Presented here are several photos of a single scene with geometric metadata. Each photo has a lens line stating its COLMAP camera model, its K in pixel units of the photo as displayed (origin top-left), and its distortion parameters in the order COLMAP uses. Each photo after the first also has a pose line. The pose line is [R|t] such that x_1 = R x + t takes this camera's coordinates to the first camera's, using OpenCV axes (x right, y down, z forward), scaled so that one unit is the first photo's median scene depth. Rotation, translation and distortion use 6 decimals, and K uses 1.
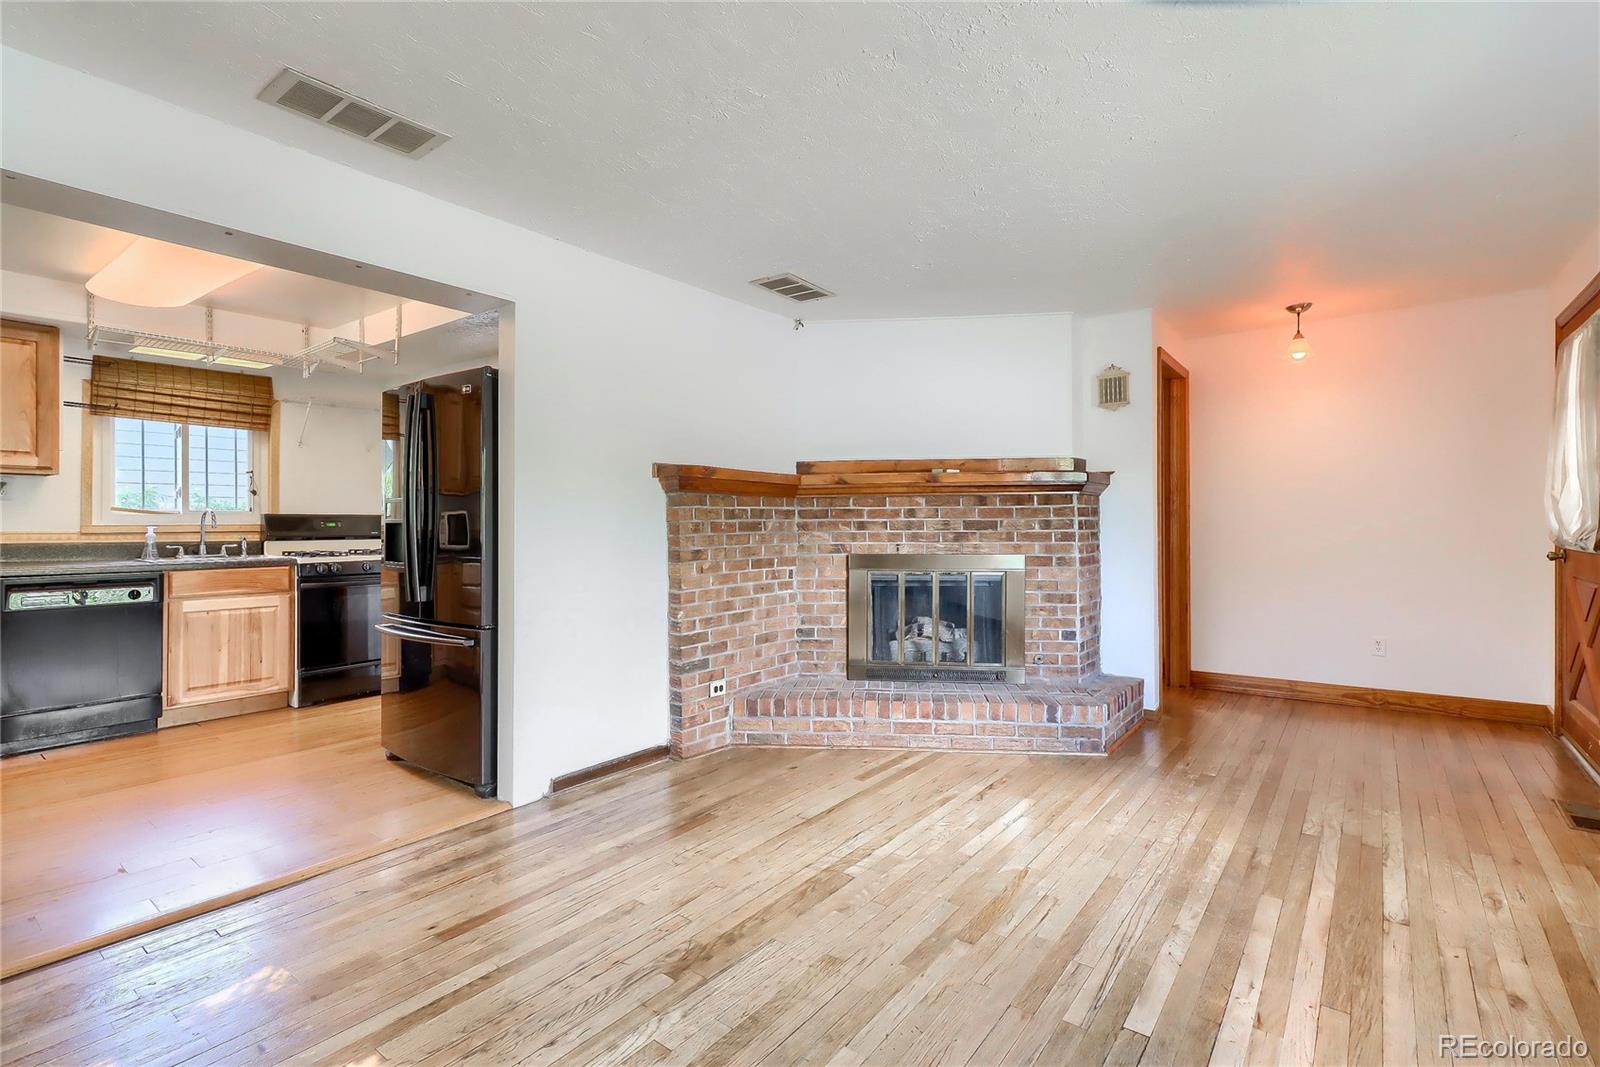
lens RADIAL K [[742.6, 0, 802.0], [0, 742.6, 527.7], [0, 0, 1]] dist [0.003645, 0.000121]
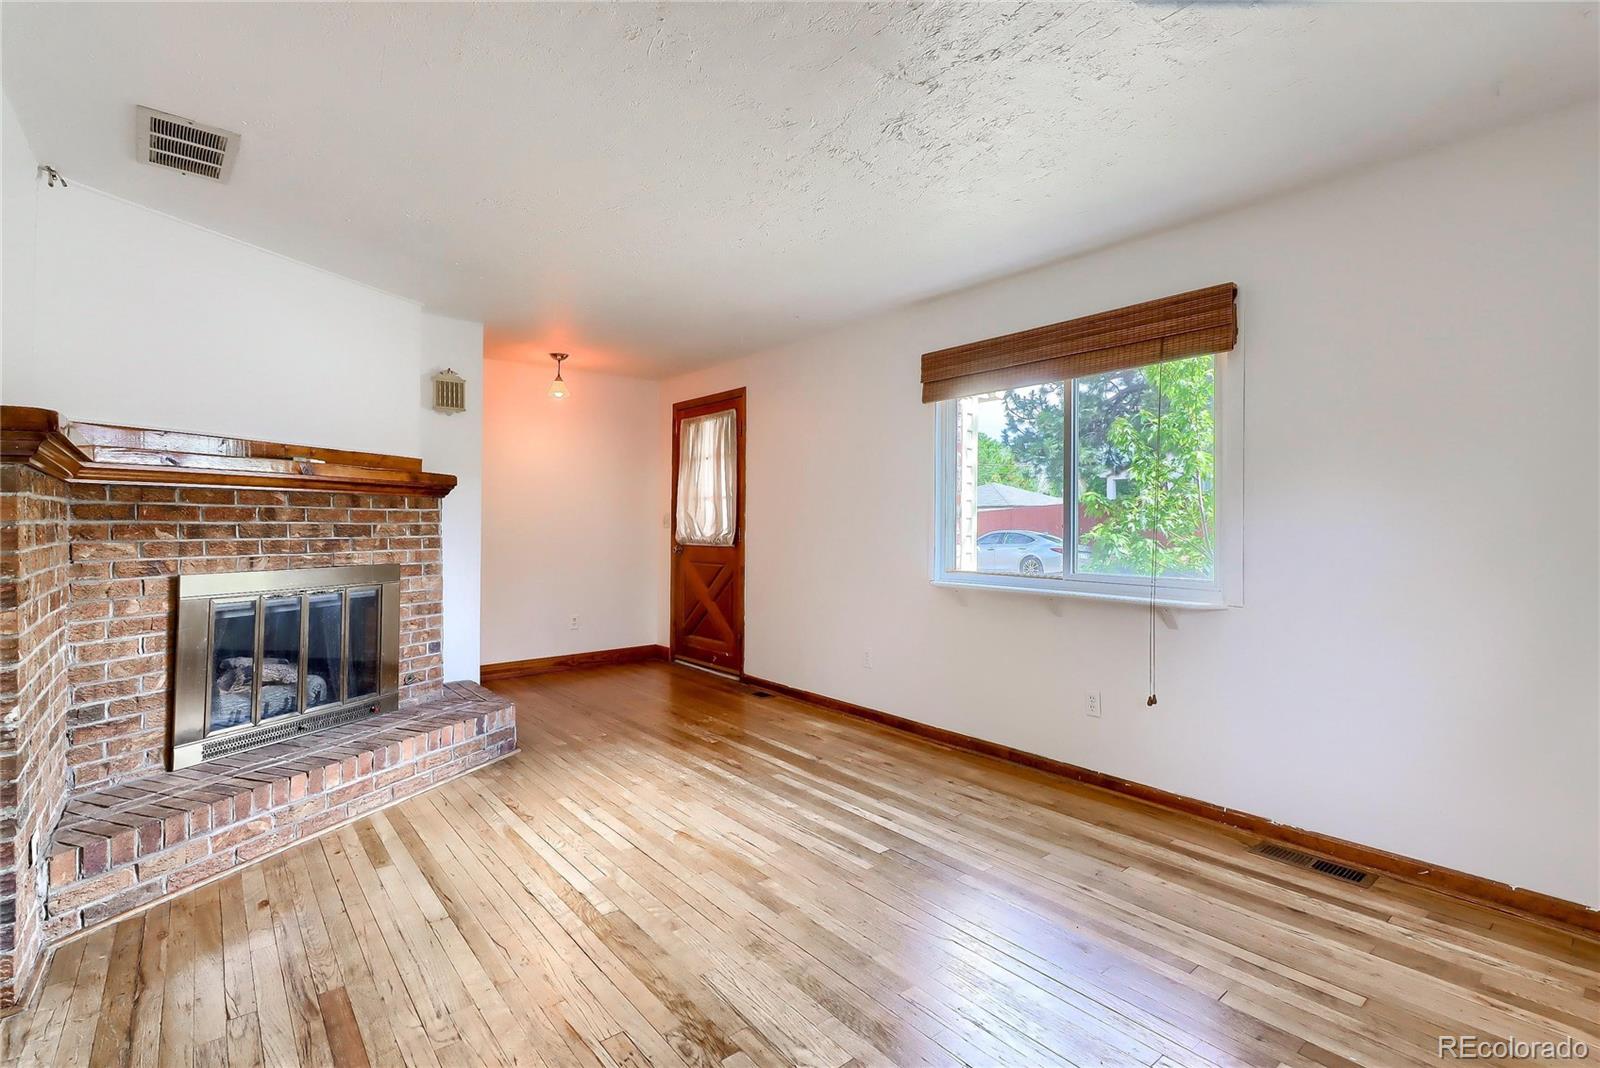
lens RADIAL K [[742.6, 0, 803.9], [0, 742.6, 528.0], [0, 0, 1]] dist [0.003645, 0.000121]
pose [[0.219800, 0.003464, 0.975539, -0.499807], [0.003788, 0.999983, -0.004405, -0.000863], [-0.975538, 0.004664, 0.219783, 0.361915]]
